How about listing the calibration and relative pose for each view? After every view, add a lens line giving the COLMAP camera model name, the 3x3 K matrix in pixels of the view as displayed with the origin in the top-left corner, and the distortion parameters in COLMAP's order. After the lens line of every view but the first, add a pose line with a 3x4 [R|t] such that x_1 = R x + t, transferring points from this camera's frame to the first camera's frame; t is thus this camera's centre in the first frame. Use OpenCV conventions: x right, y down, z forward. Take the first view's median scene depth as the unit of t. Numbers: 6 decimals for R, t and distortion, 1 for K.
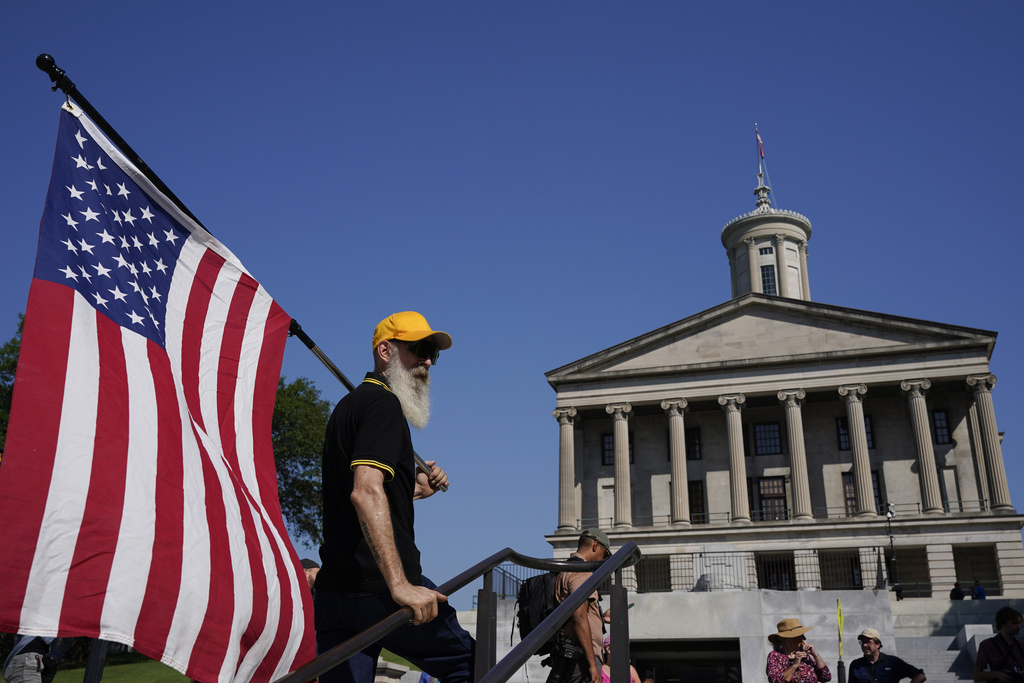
lens RADIAL K [[1034.8, 0, 511.8], [0, 1034.8, 362.8], [0, 0, 1]] dist [0.012090, 0.012229]
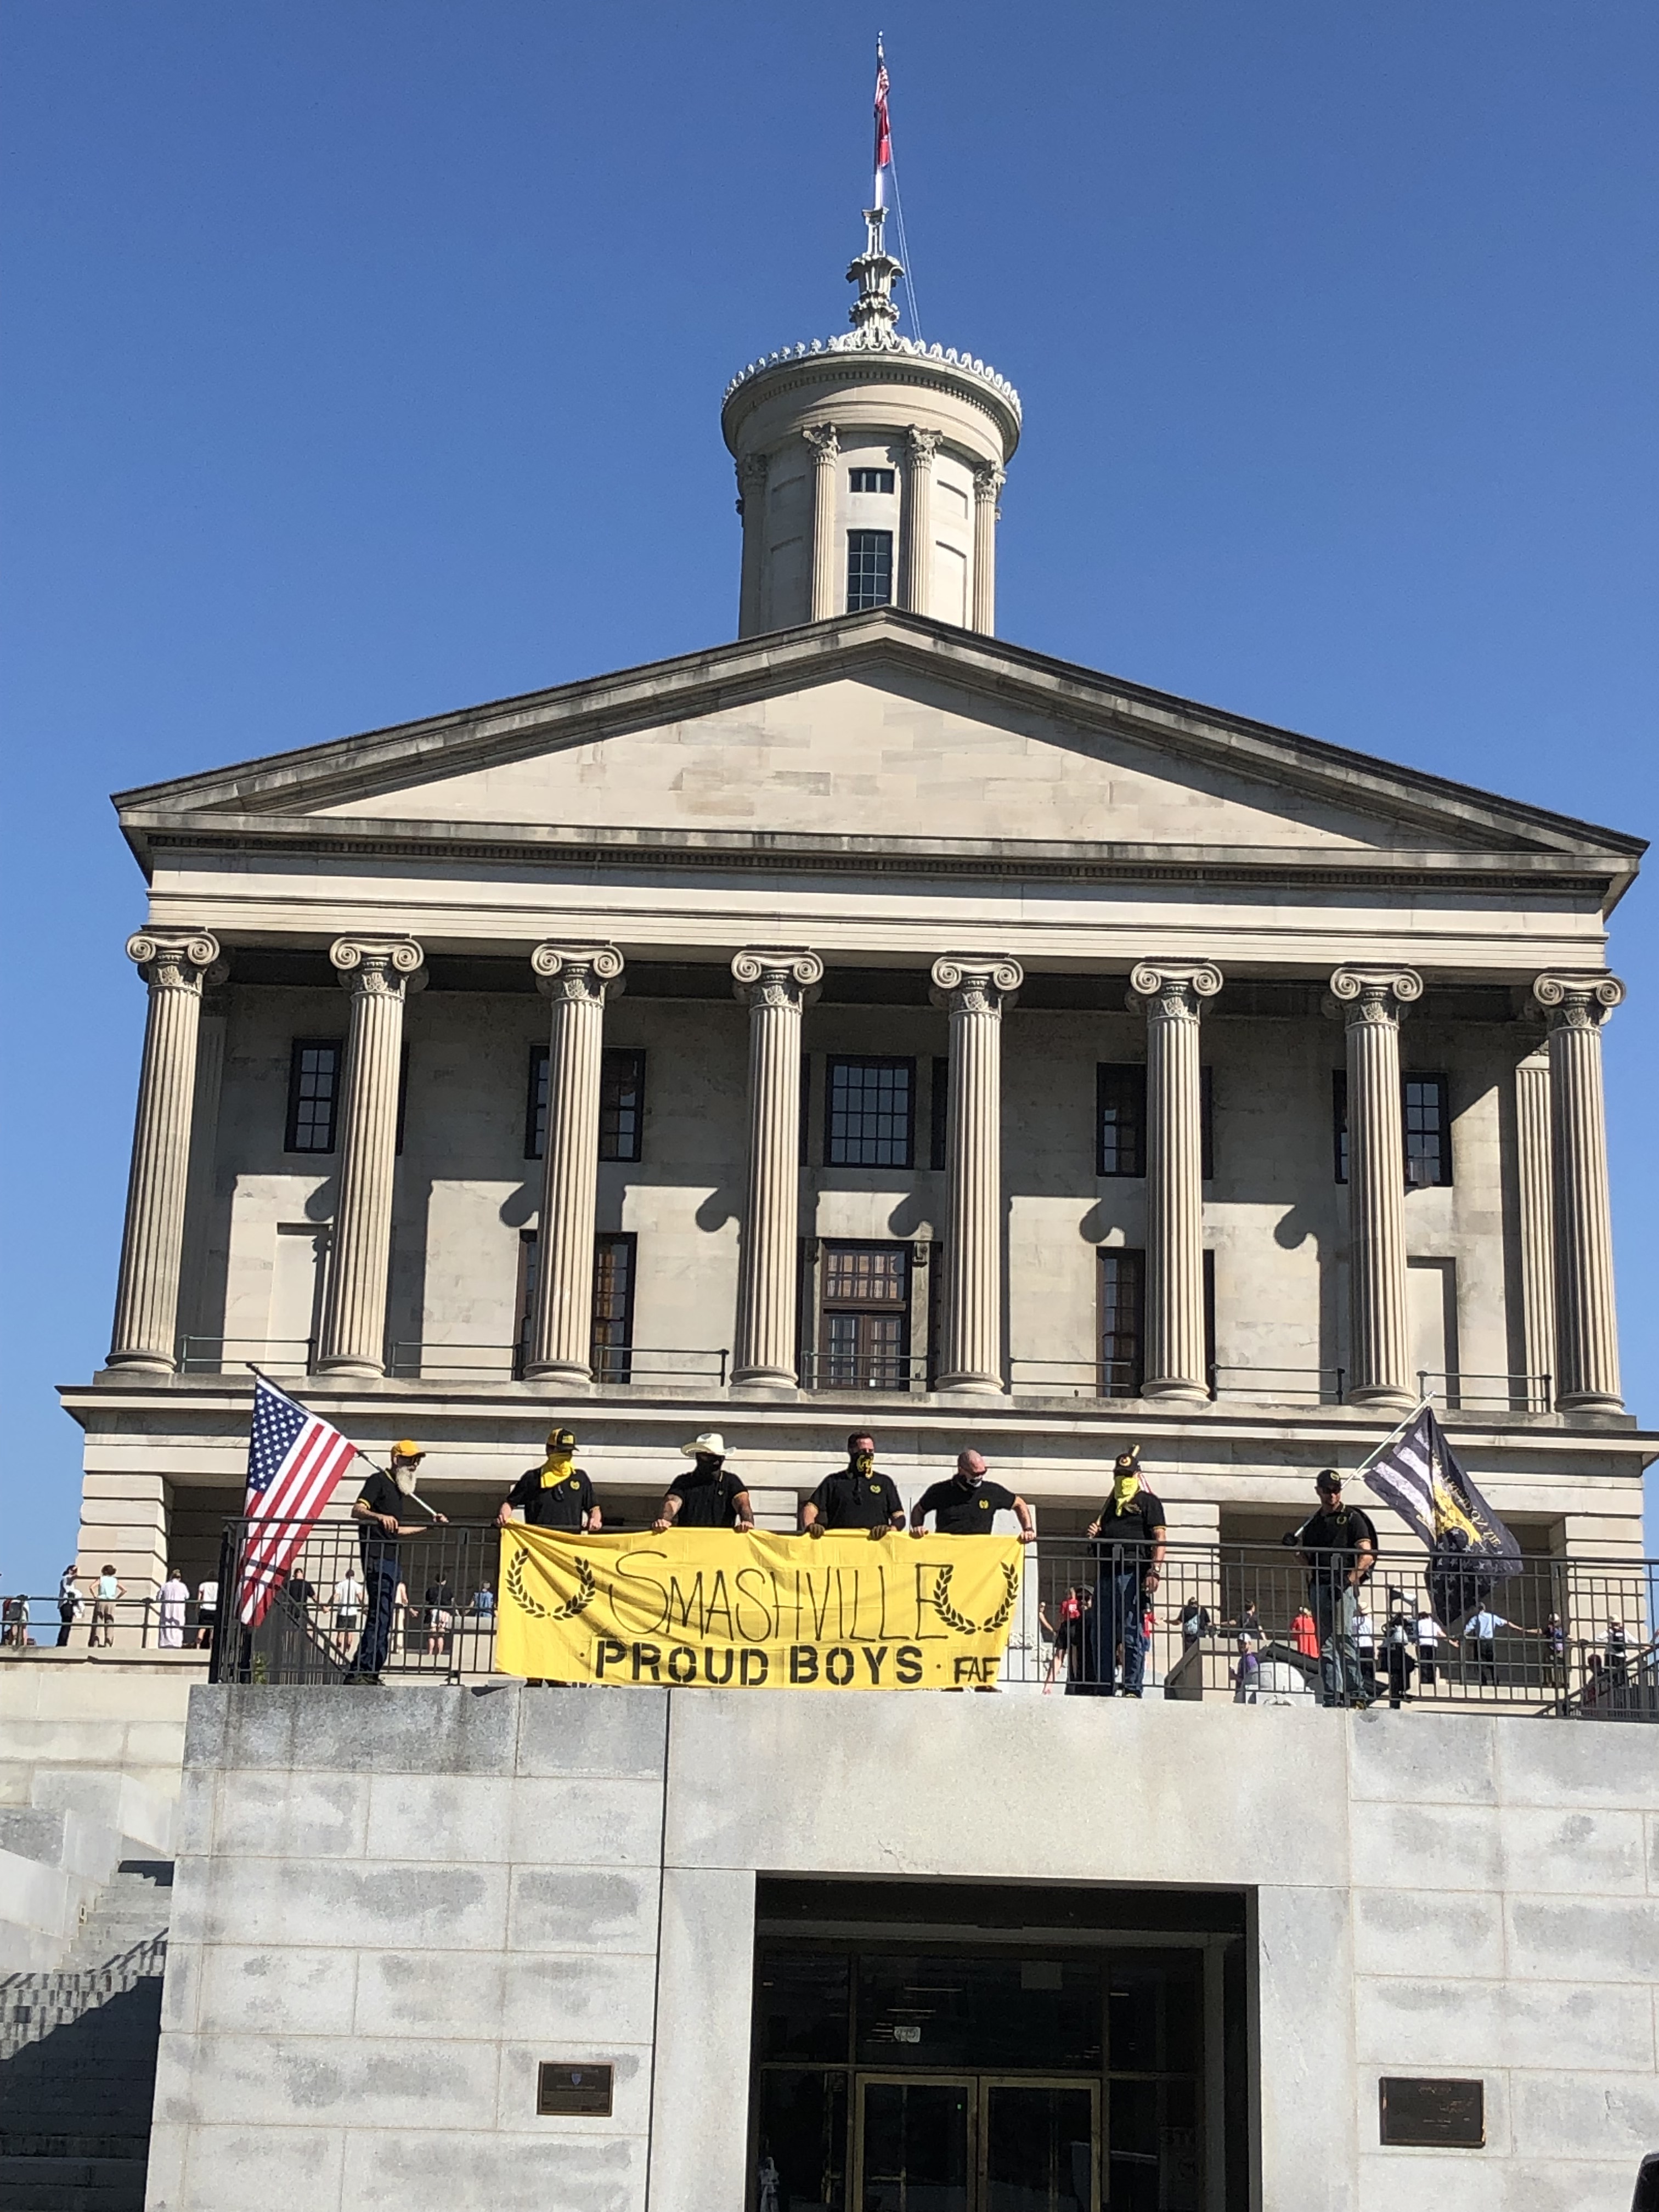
lens RADIAL K [[3382.5, 0, 829.5], [0, 3382.5, 1106.0], [0, 0, 1]] dist [0.279312, -1.283349]
pose [[0.949496, 0.097337, 0.298299, -0.051791], [-0.121118, 0.990684, 0.062255, 0.012843], [-0.289460, -0.095240, 0.952440, 0.087686]]
